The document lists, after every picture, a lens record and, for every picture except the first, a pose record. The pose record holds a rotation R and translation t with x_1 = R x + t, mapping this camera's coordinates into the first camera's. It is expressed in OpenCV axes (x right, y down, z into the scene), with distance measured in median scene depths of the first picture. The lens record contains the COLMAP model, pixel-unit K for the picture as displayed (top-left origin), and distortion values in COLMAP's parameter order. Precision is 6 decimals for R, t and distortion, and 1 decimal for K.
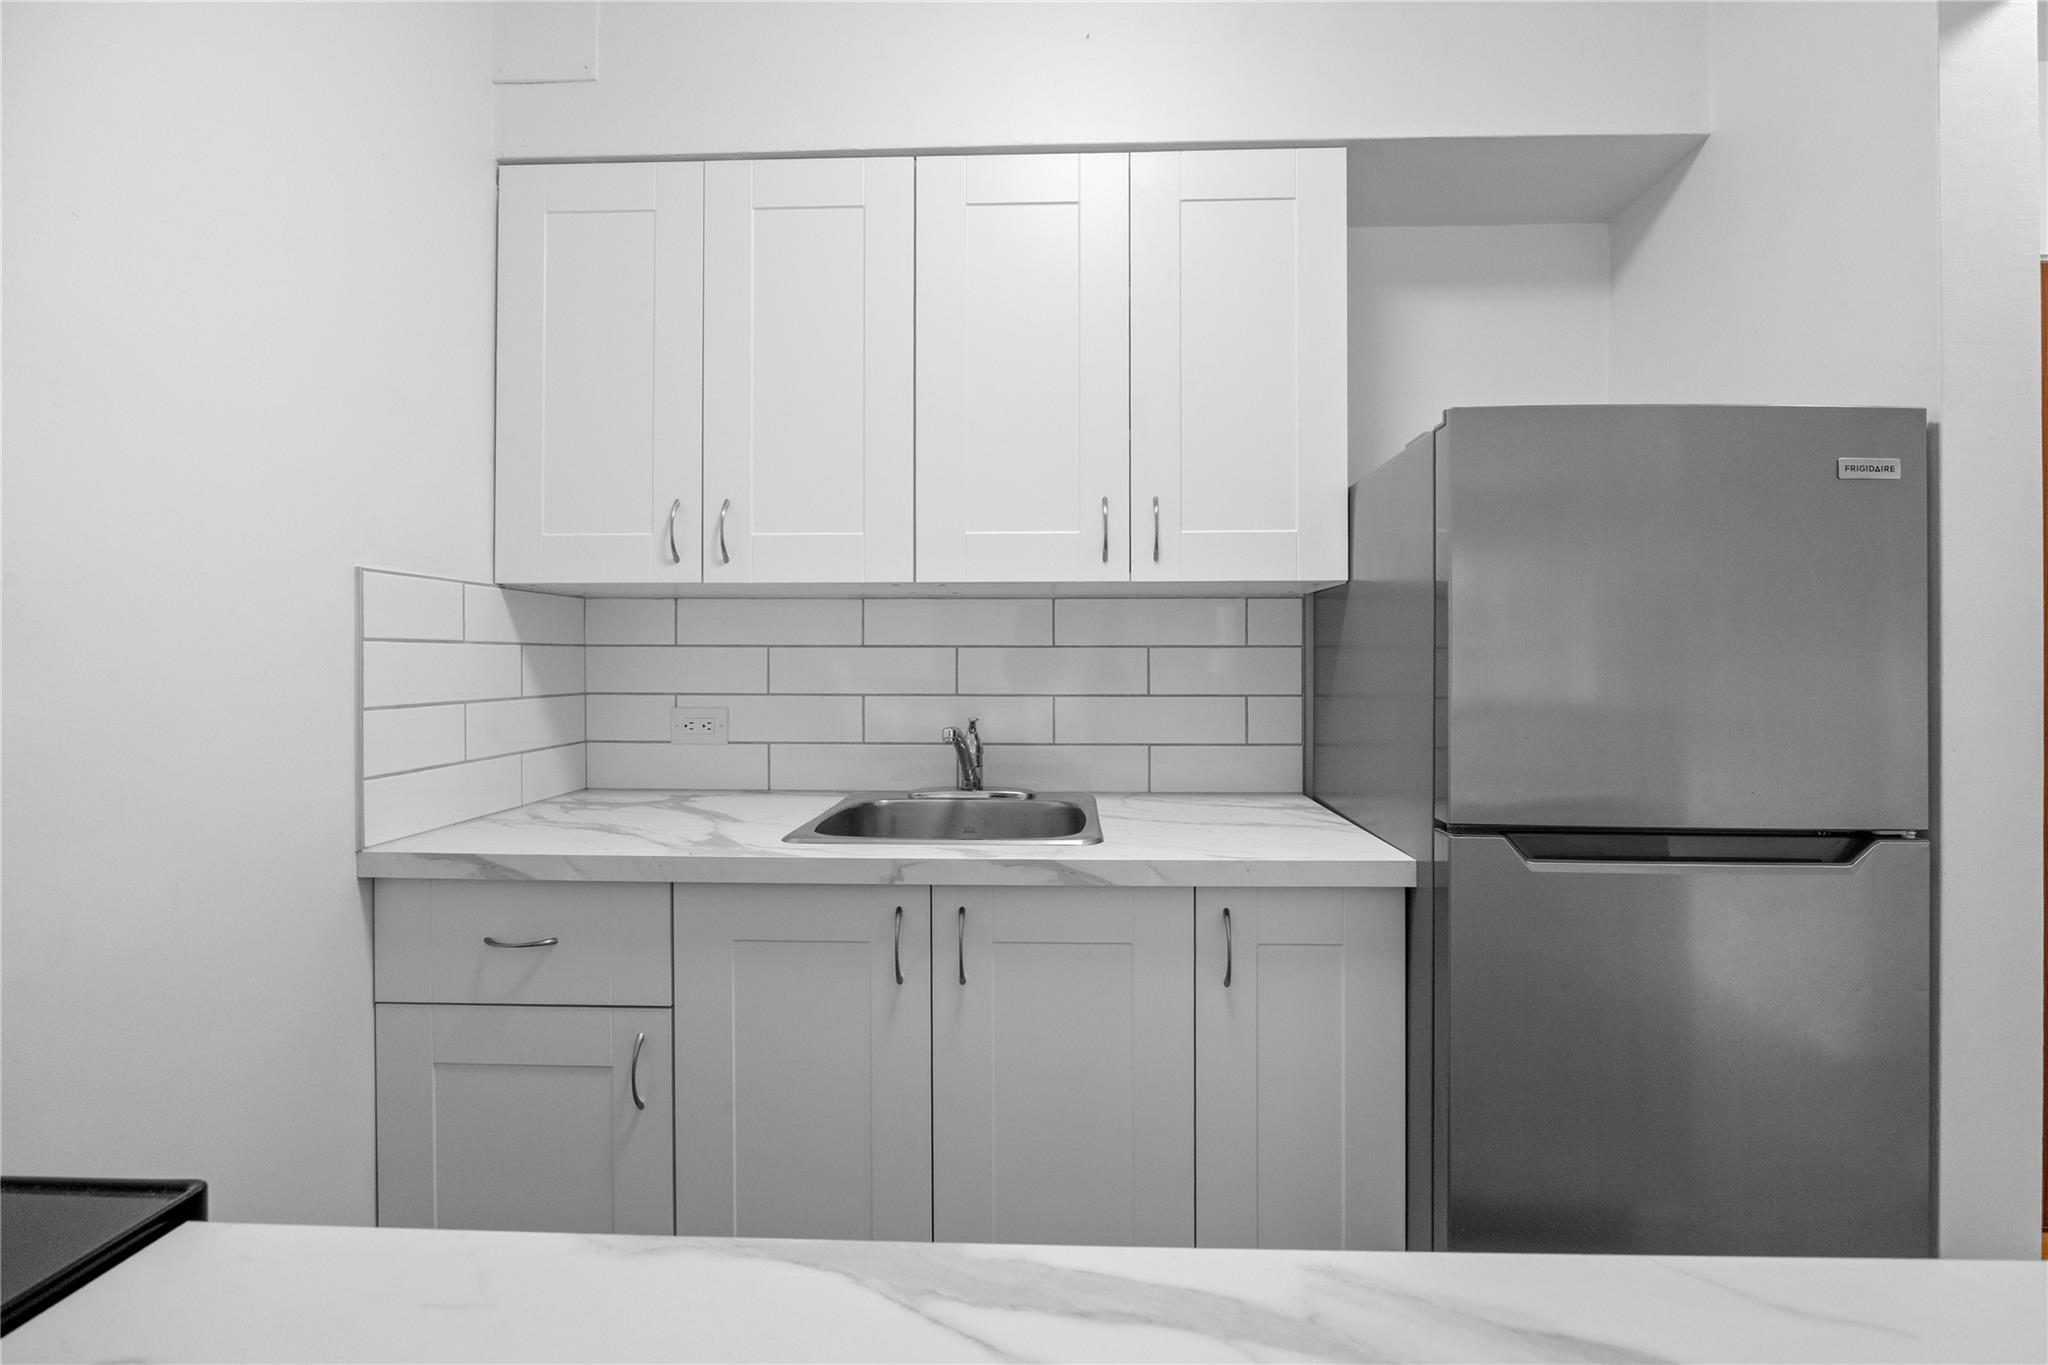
lens RADIAL K [[928.2, 0, 1036.8], [0, 928.2, 654.6], [0, 0, 1]] dist [-0.017208, 0.001179]
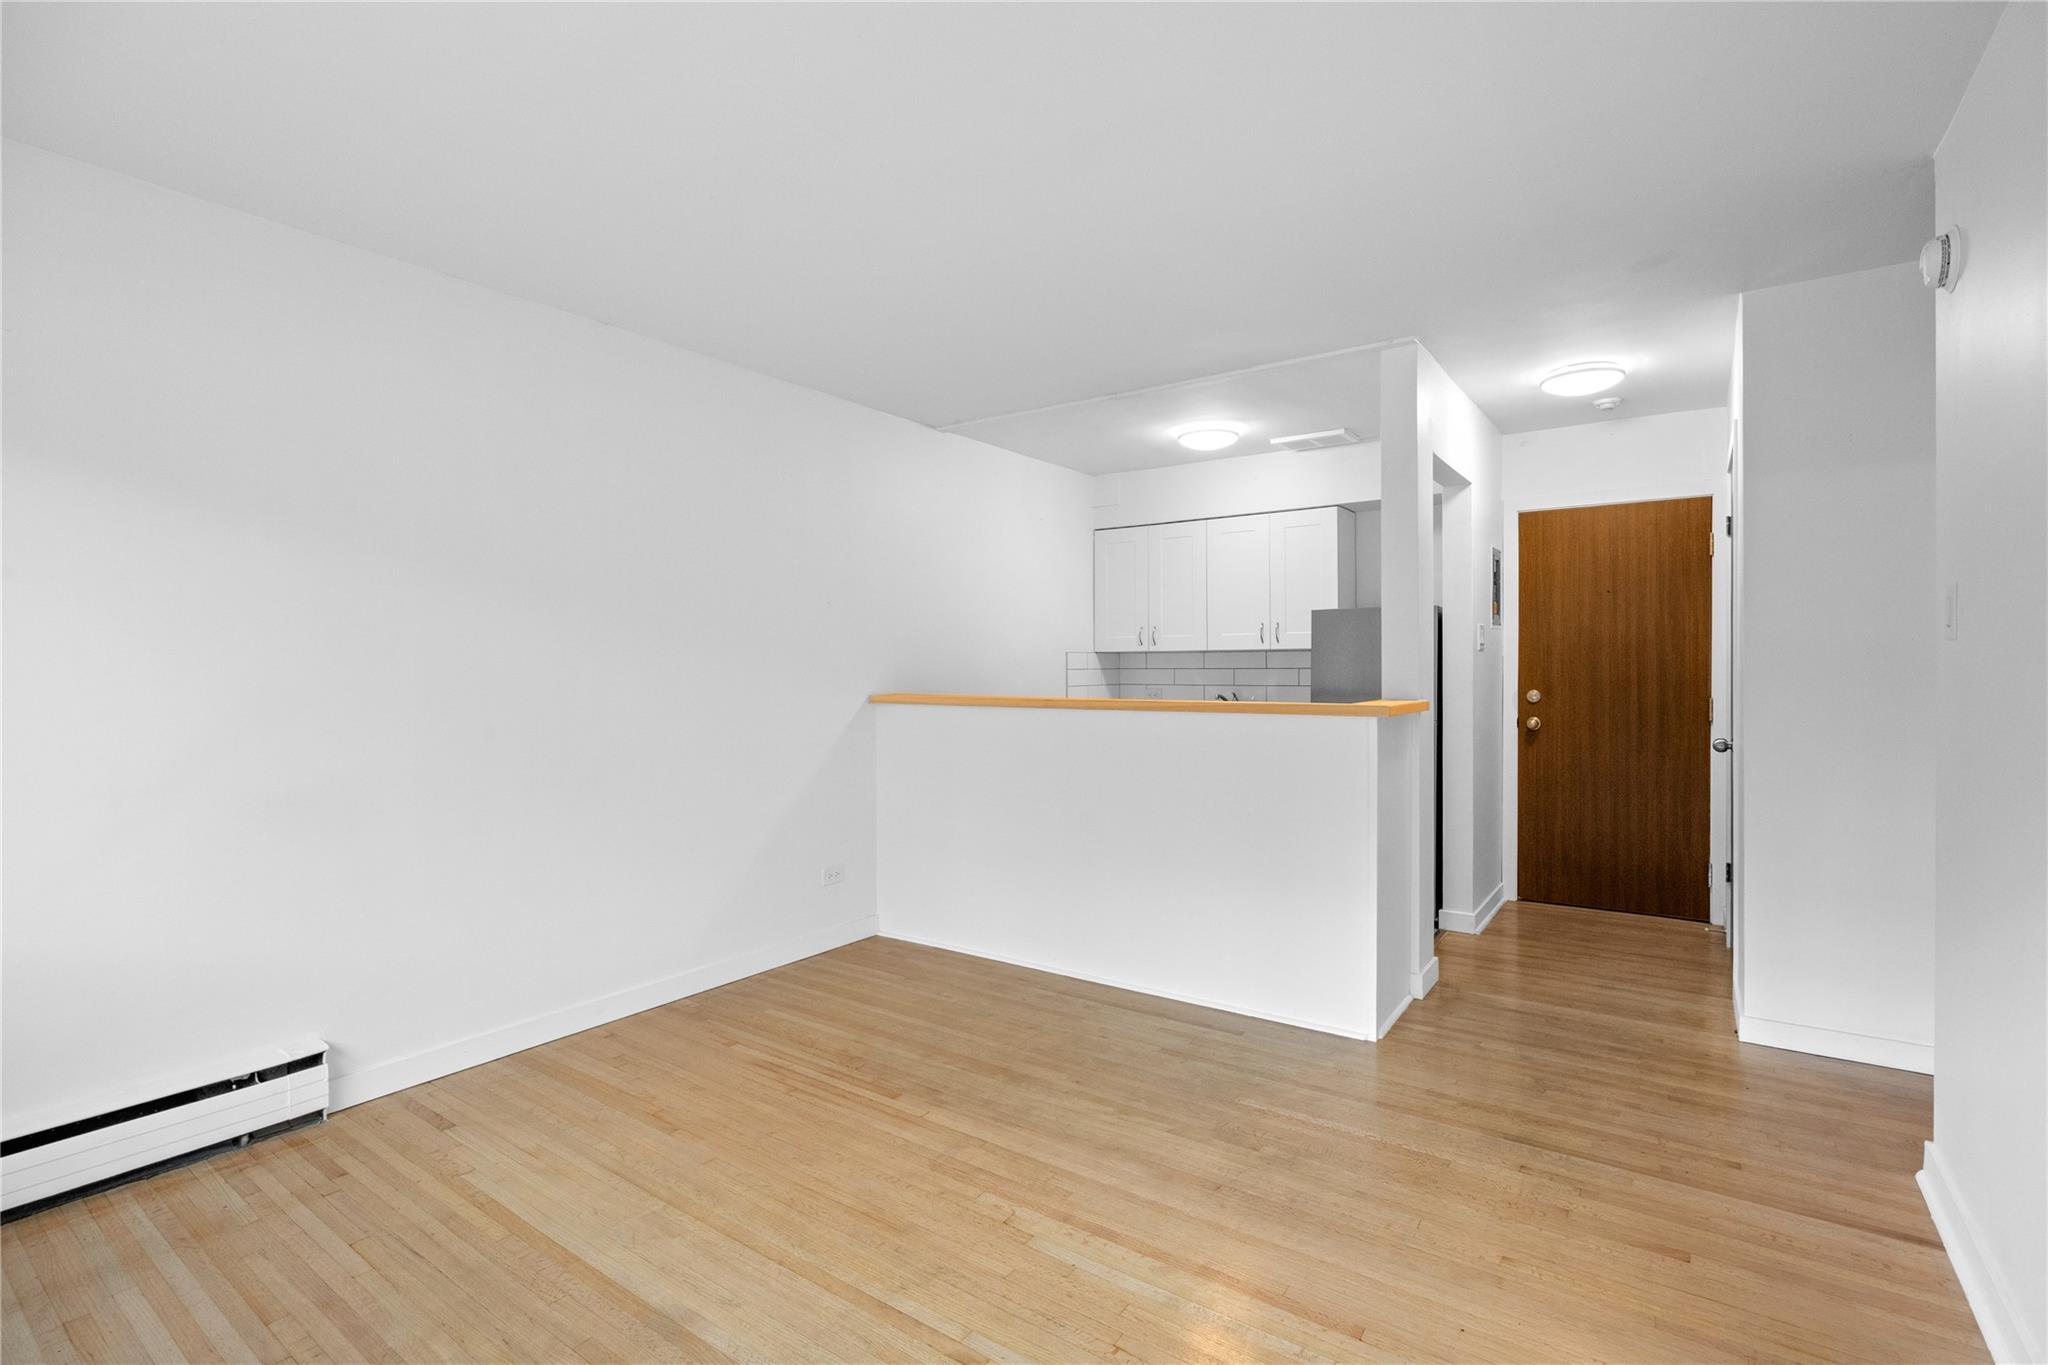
lens RADIAL K [[928.2, 0, 1036.8], [0, 928.2, 654.6], [0, 0, 1]] dist [-0.017208, 0.001179]
pose [[0.844717, -0.010093, -0.535118, 1.132616], [0.007049, 0.999945, -0.007734, -0.041960], [0.535167, 0.002761, 0.844742, -2.129989]]
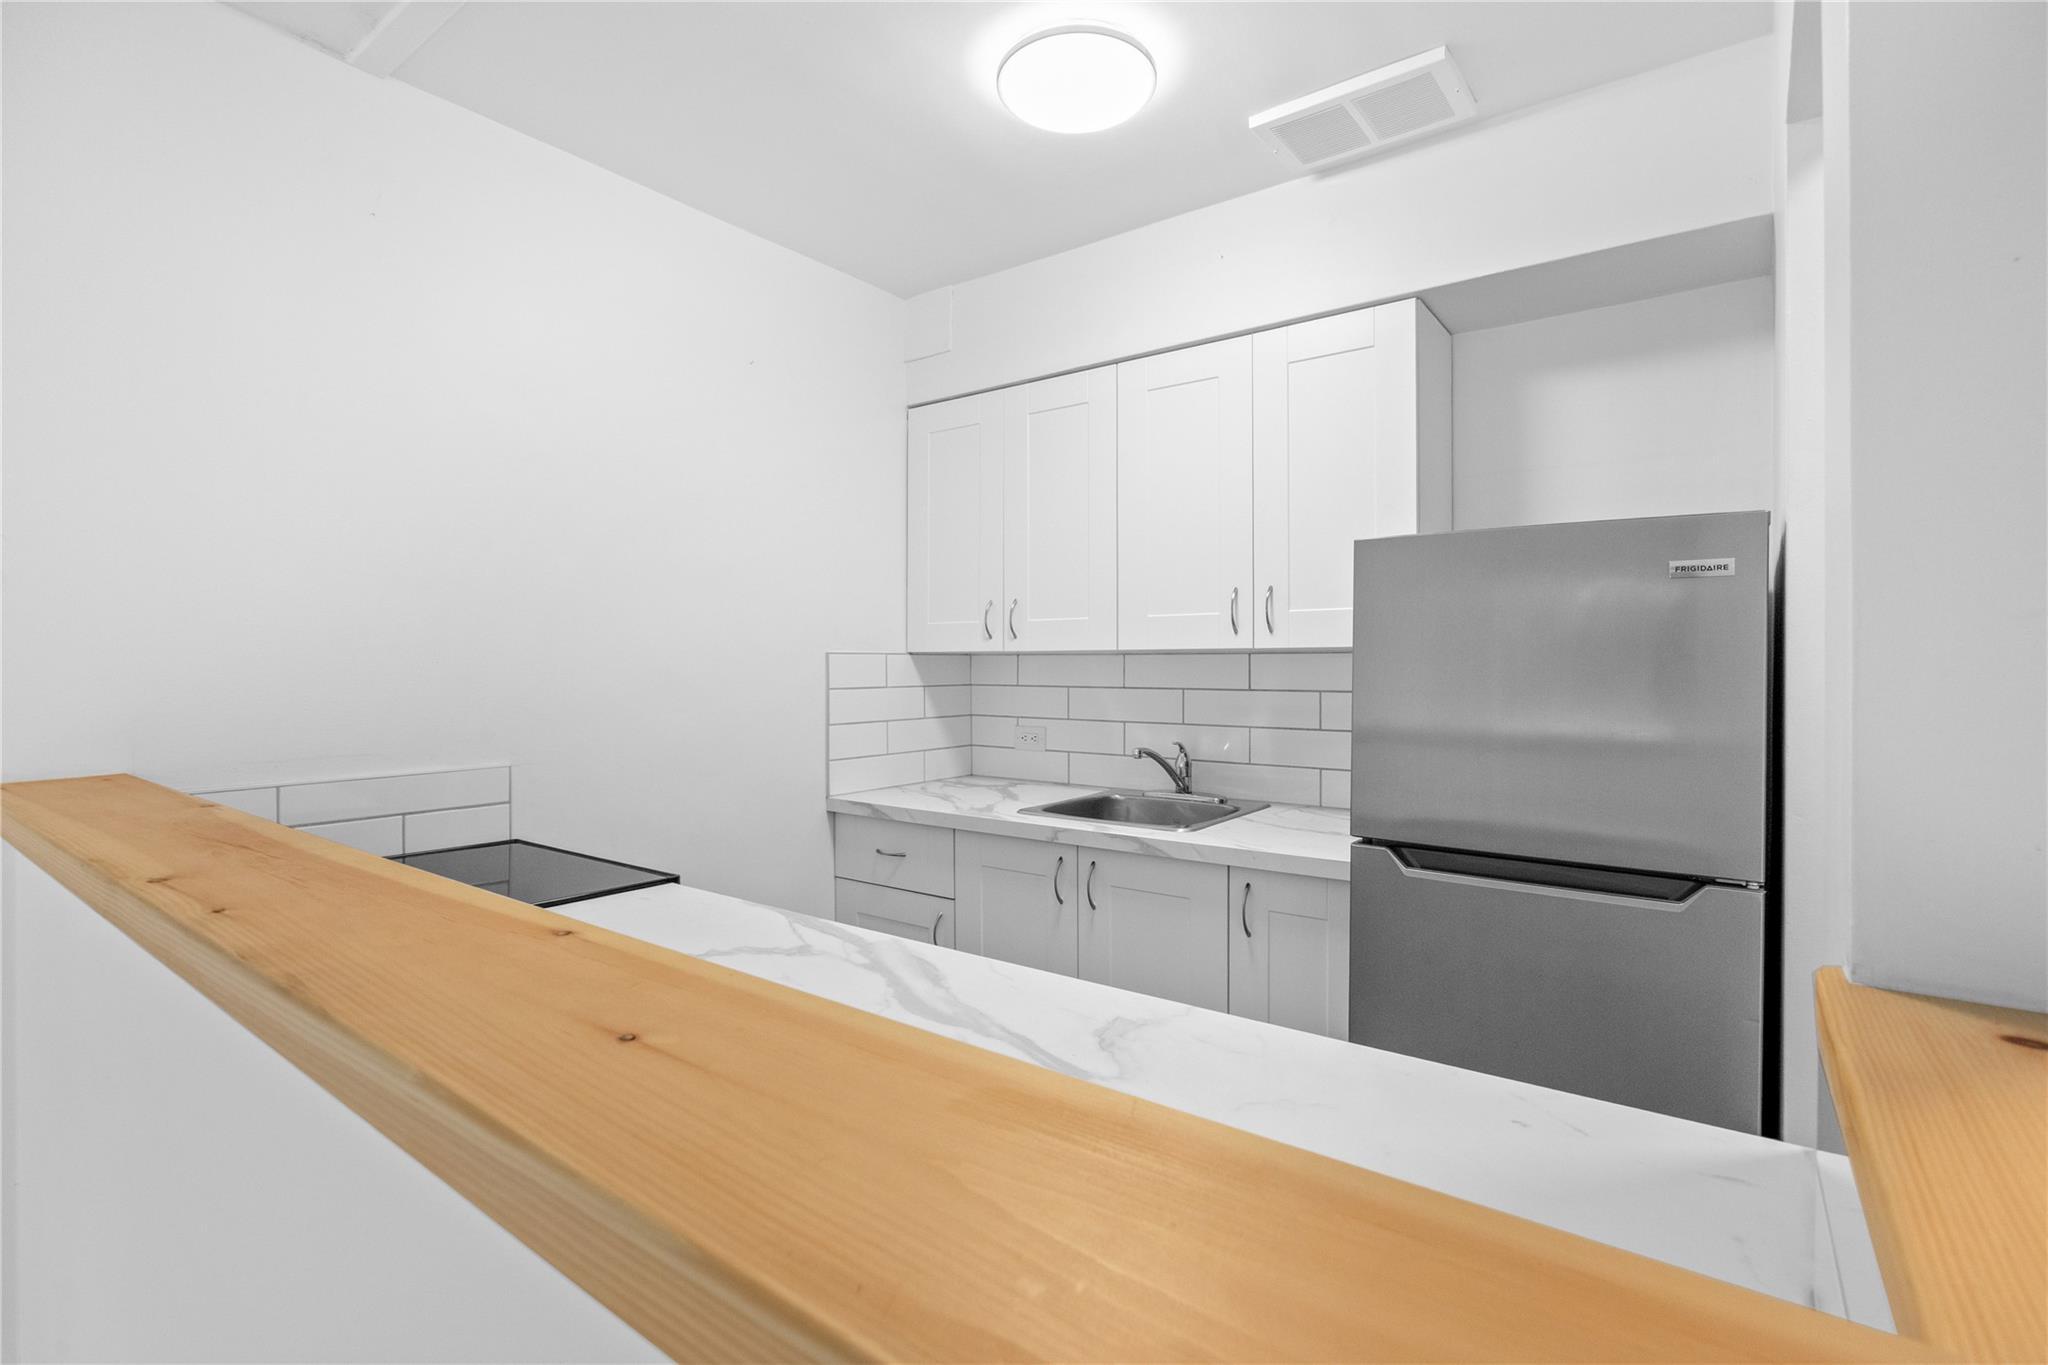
lens RADIAL K [[928.2, 0, 1036.8], [0, 928.2, 654.6], [0, 0, 1]] dist [-0.017208, 0.001179]
pose [[0.829536, -0.006665, -0.558414, 0.604203], [0.003553, 0.999972, -0.006658, -0.061658], [0.558442, 0.003539, 0.829536, -0.318875]]
